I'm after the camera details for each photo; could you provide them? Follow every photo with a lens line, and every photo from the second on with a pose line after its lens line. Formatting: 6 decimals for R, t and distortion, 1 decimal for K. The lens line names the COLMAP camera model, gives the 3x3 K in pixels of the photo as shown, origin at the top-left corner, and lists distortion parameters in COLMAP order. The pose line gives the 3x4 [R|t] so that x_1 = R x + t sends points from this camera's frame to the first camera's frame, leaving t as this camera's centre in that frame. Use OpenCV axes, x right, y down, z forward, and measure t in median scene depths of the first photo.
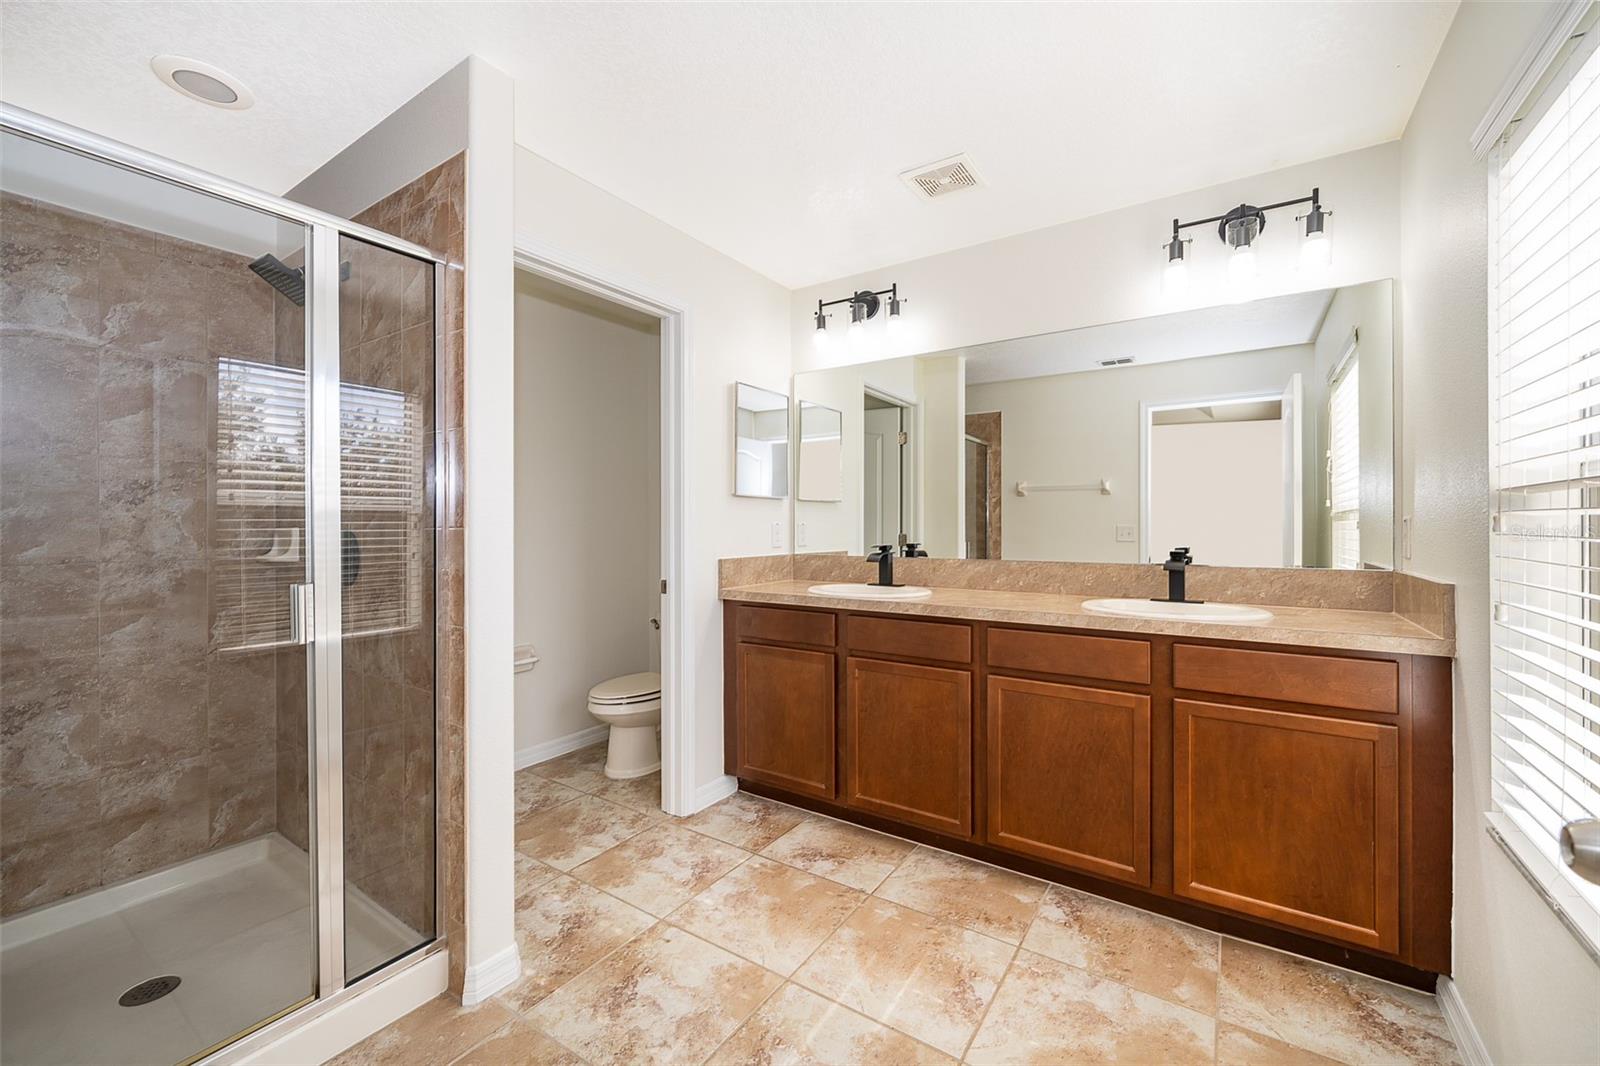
lens RADIAL K [[646.4, 0, 796.8], [0, 646.4, 533.3], [0, 0, 1]] dist [-0.004939, 0.000662]
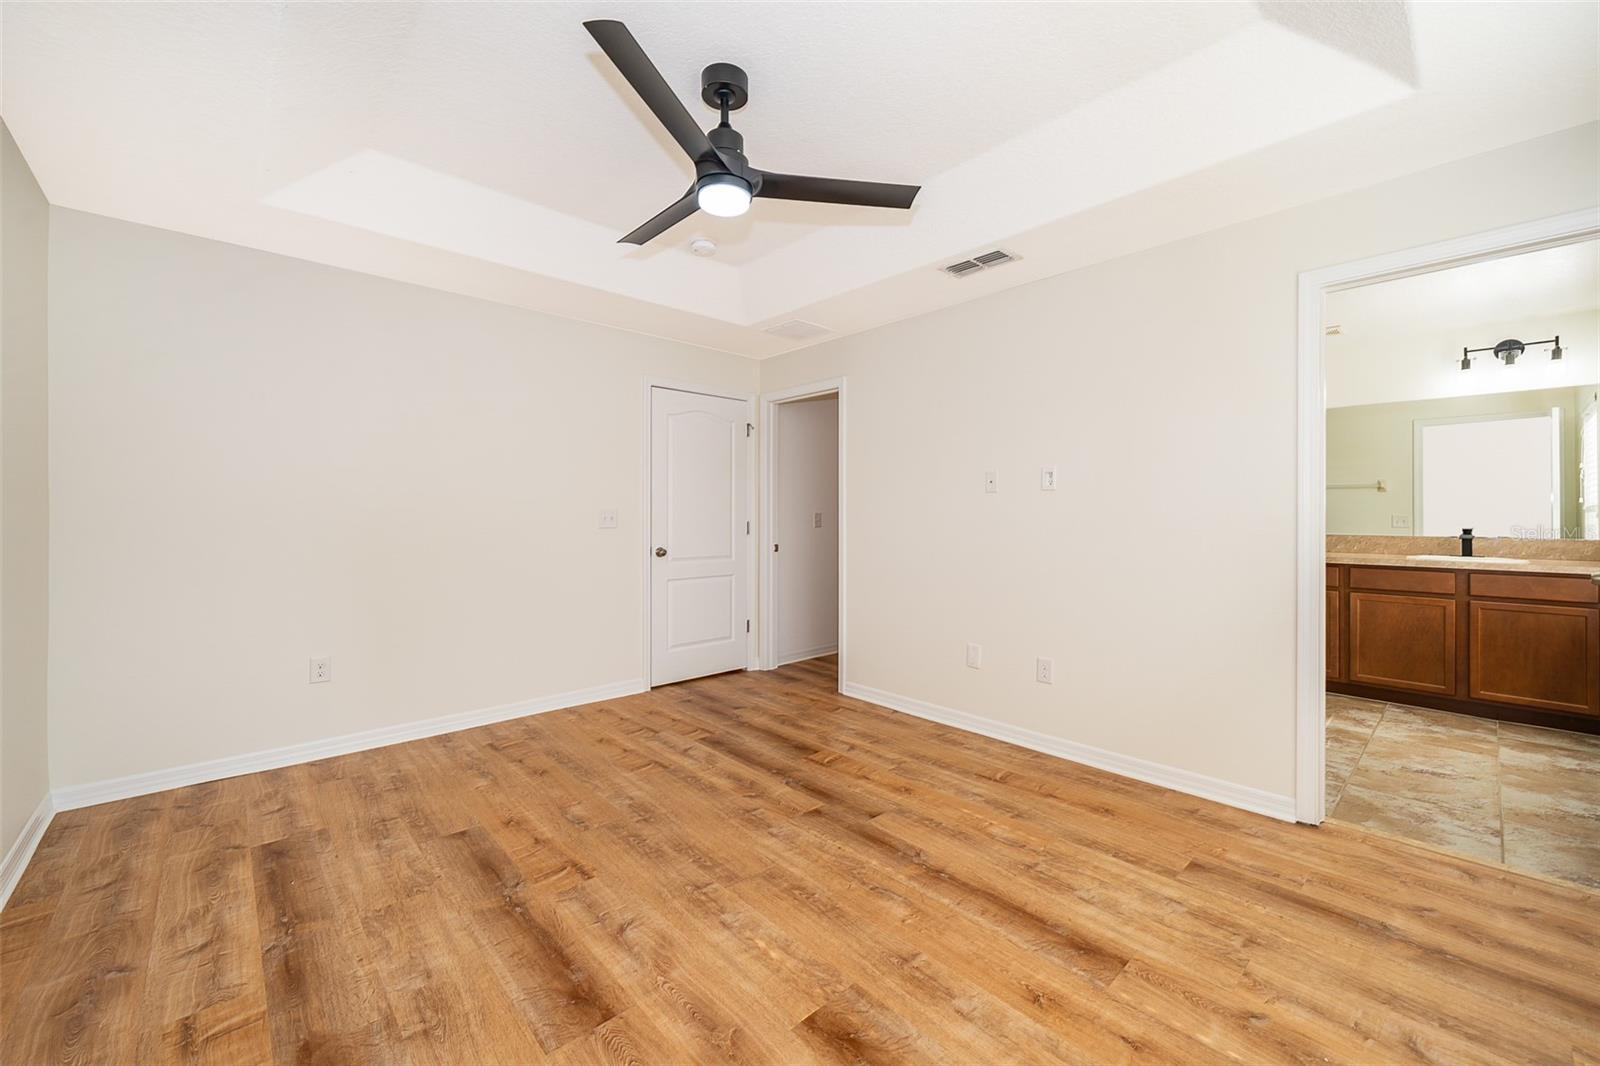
lens RADIAL K [[646.4, 0, 804.5], [0, 646.4, 515.7], [0, 0, 1]] dist [-0.004939, 0.000662]
pose [[0.975251, 0.002901, -0.221082, -0.933158], [-0.004639, 0.999962, -0.007344, 0.012164], [0.221052, 0.008188, 0.975228, -1.329367]]
